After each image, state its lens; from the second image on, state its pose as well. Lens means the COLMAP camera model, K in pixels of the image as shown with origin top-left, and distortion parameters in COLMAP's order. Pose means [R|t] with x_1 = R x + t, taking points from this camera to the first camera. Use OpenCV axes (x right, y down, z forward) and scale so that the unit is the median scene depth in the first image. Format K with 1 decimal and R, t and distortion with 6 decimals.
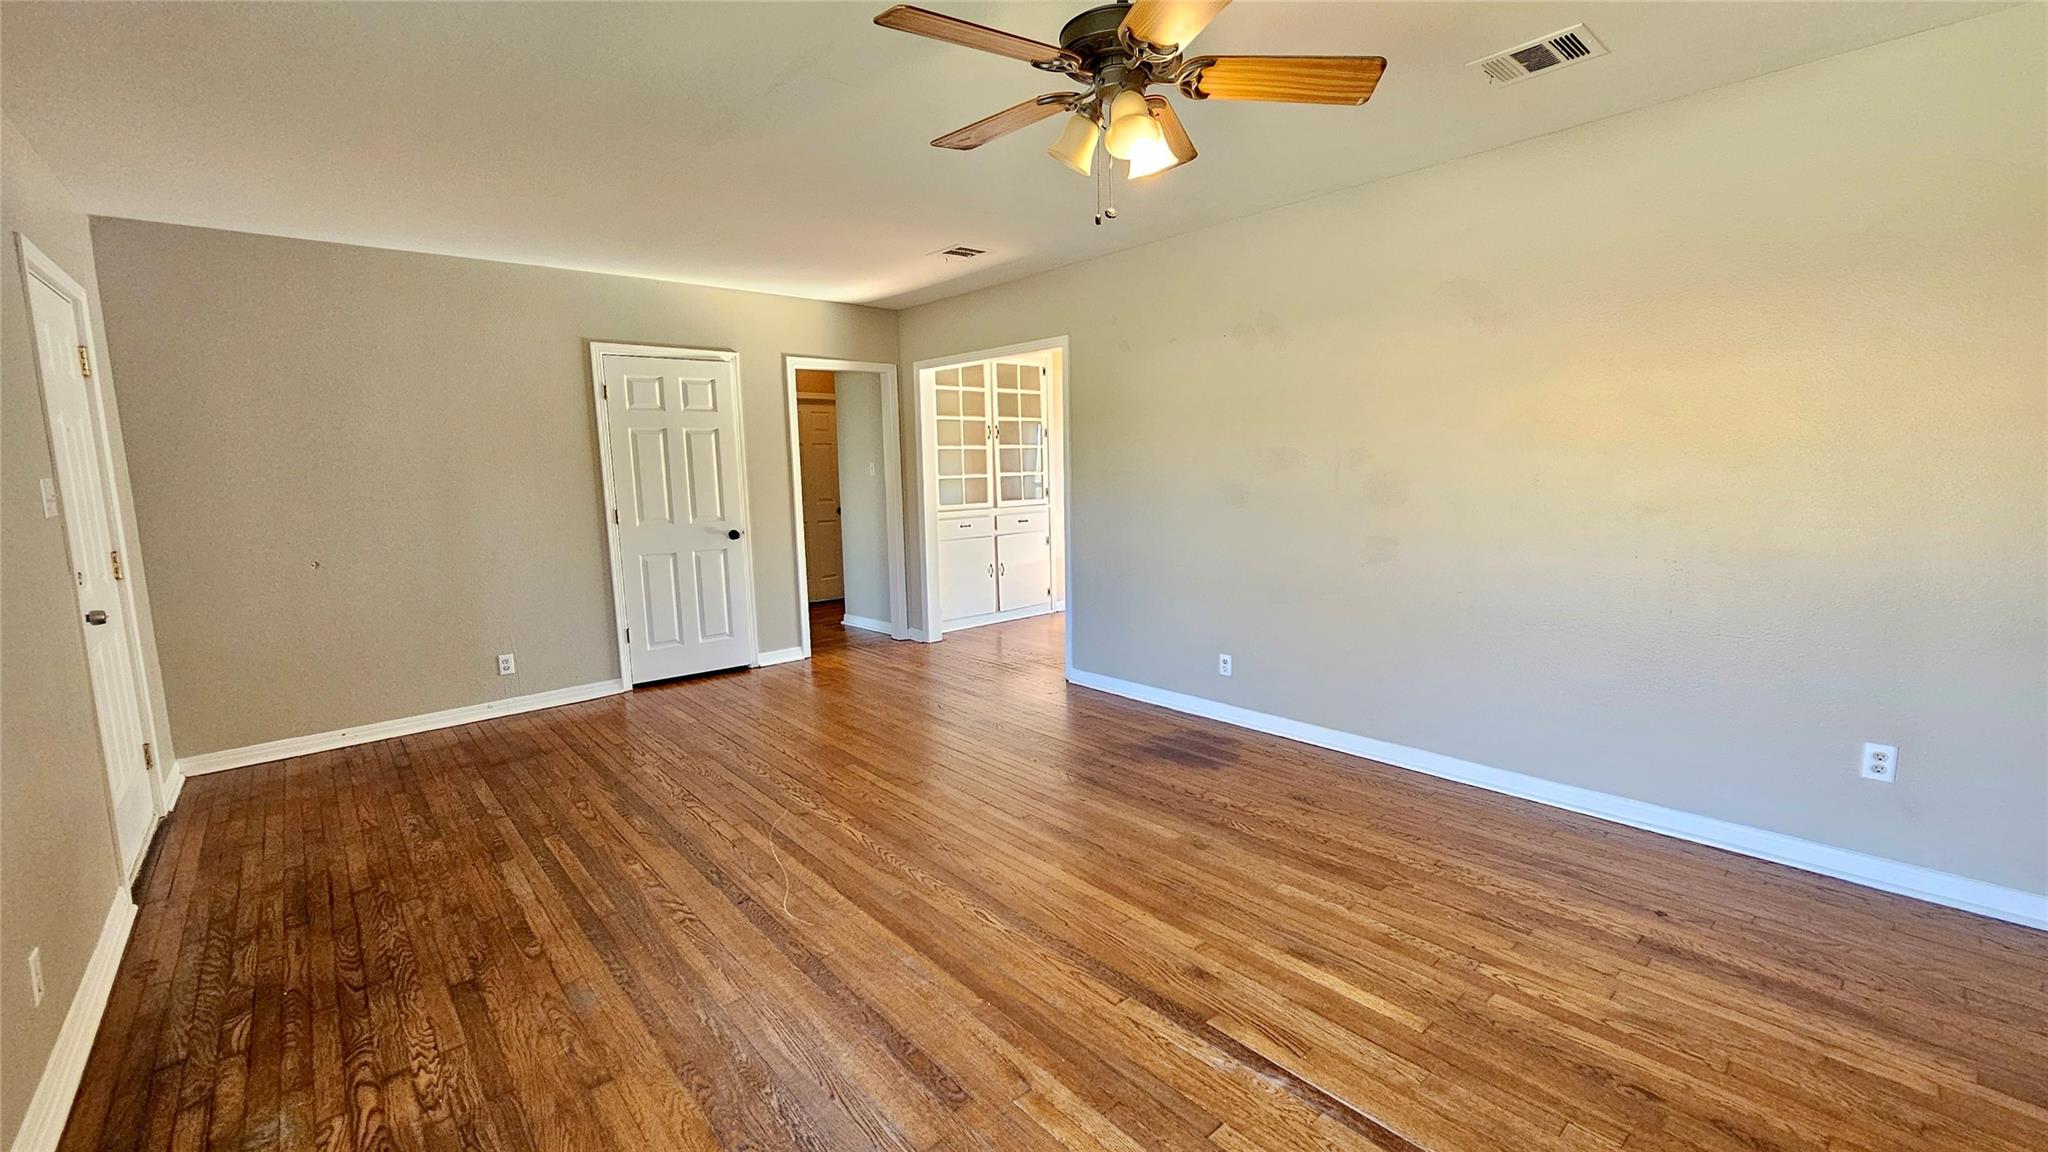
lens RADIAL K [[844.3, 0, 1021.8], [0, 844.3, 574.3], [0, 0, 1]] dist [-0.005498, 0.002207]
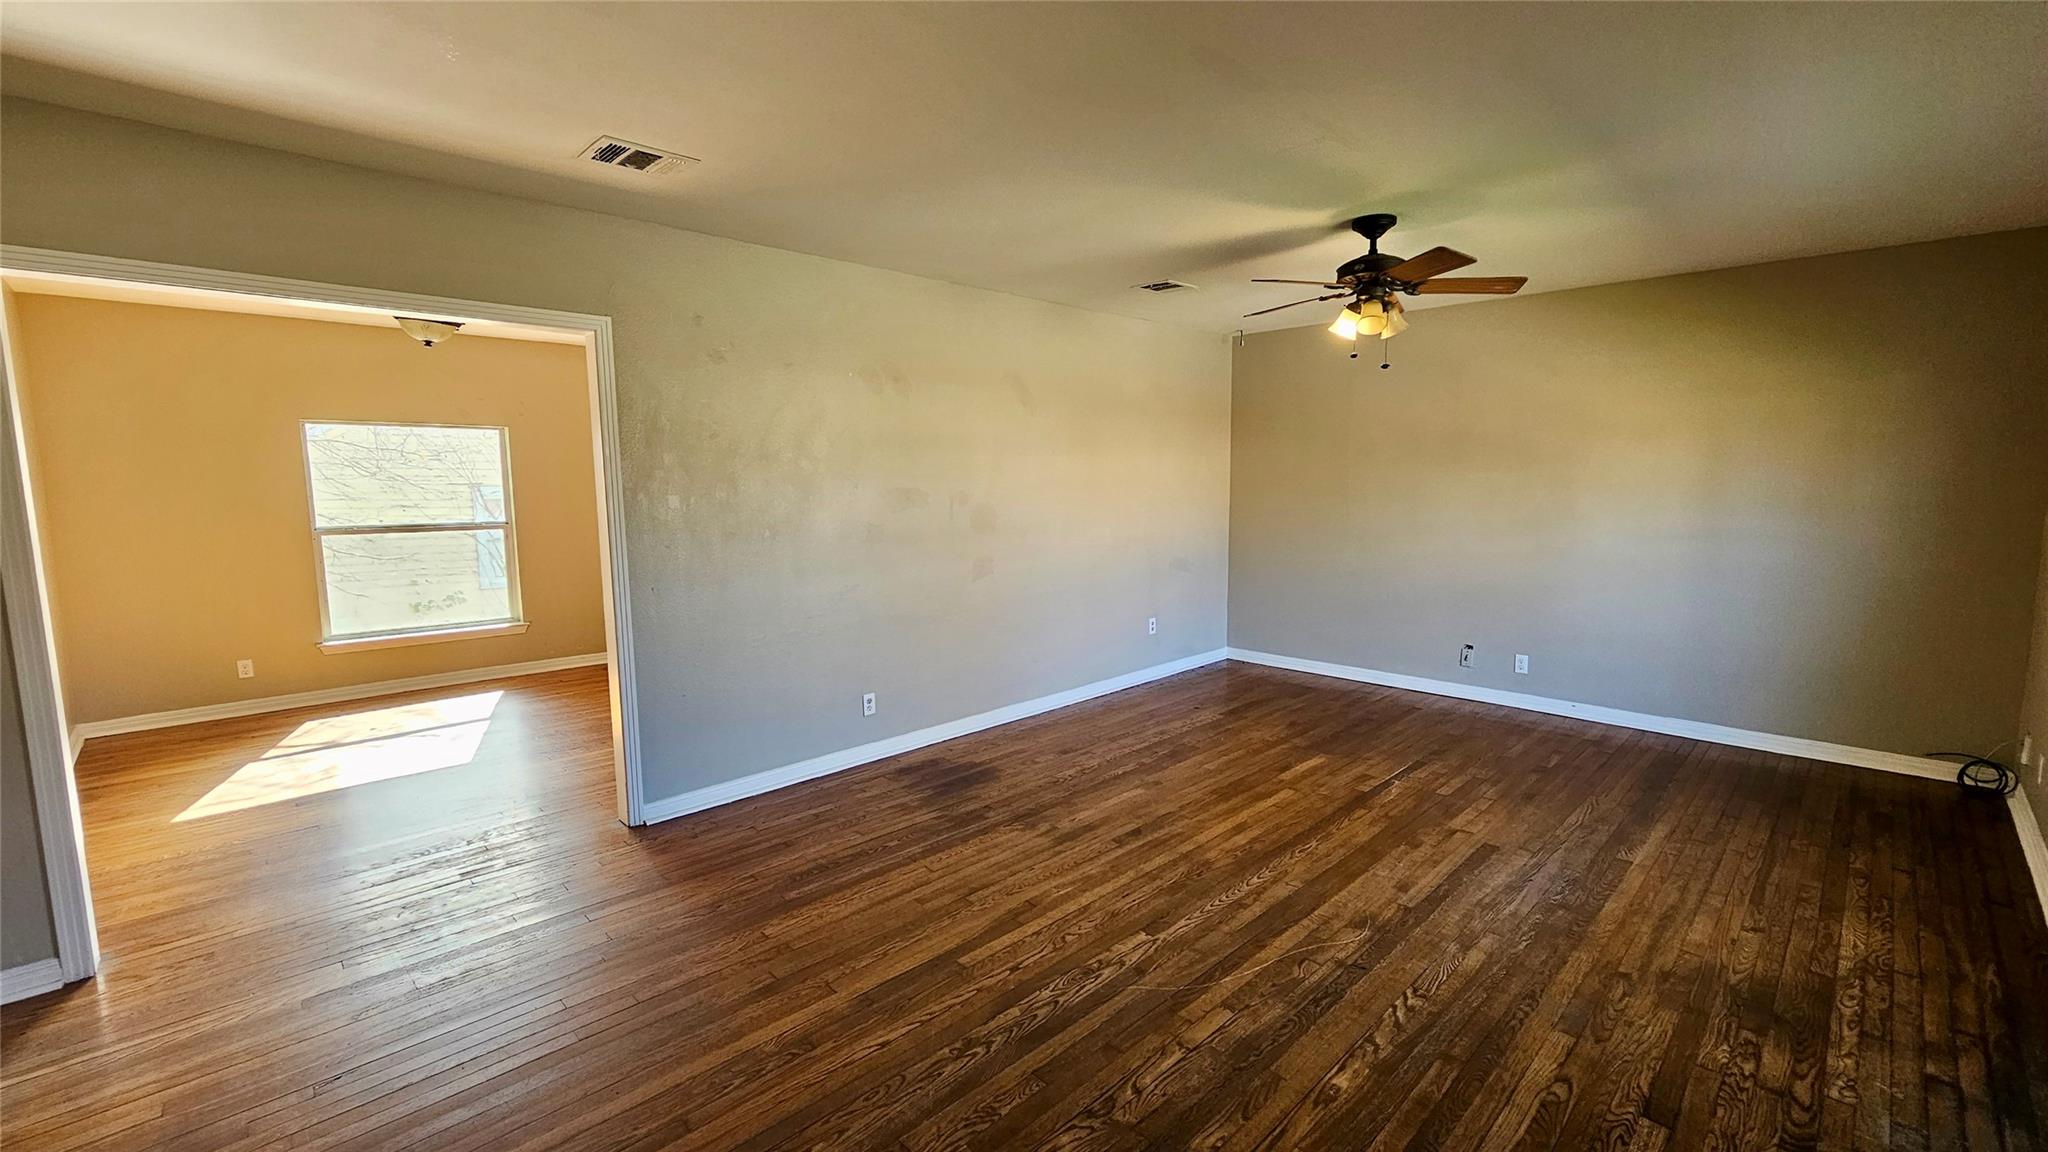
lens RADIAL K [[844.3, 0, 1026.3], [0, 844.3, 570.5], [0, 0, 1]] dist [-0.005498, 0.002207]
pose [[-0.060524, -0.087238, 0.994347, -1.161849], [0.139555, 0.985650, 0.094969, -0.182533], [-0.988363, 0.144514, -0.047481, 1.301235]]
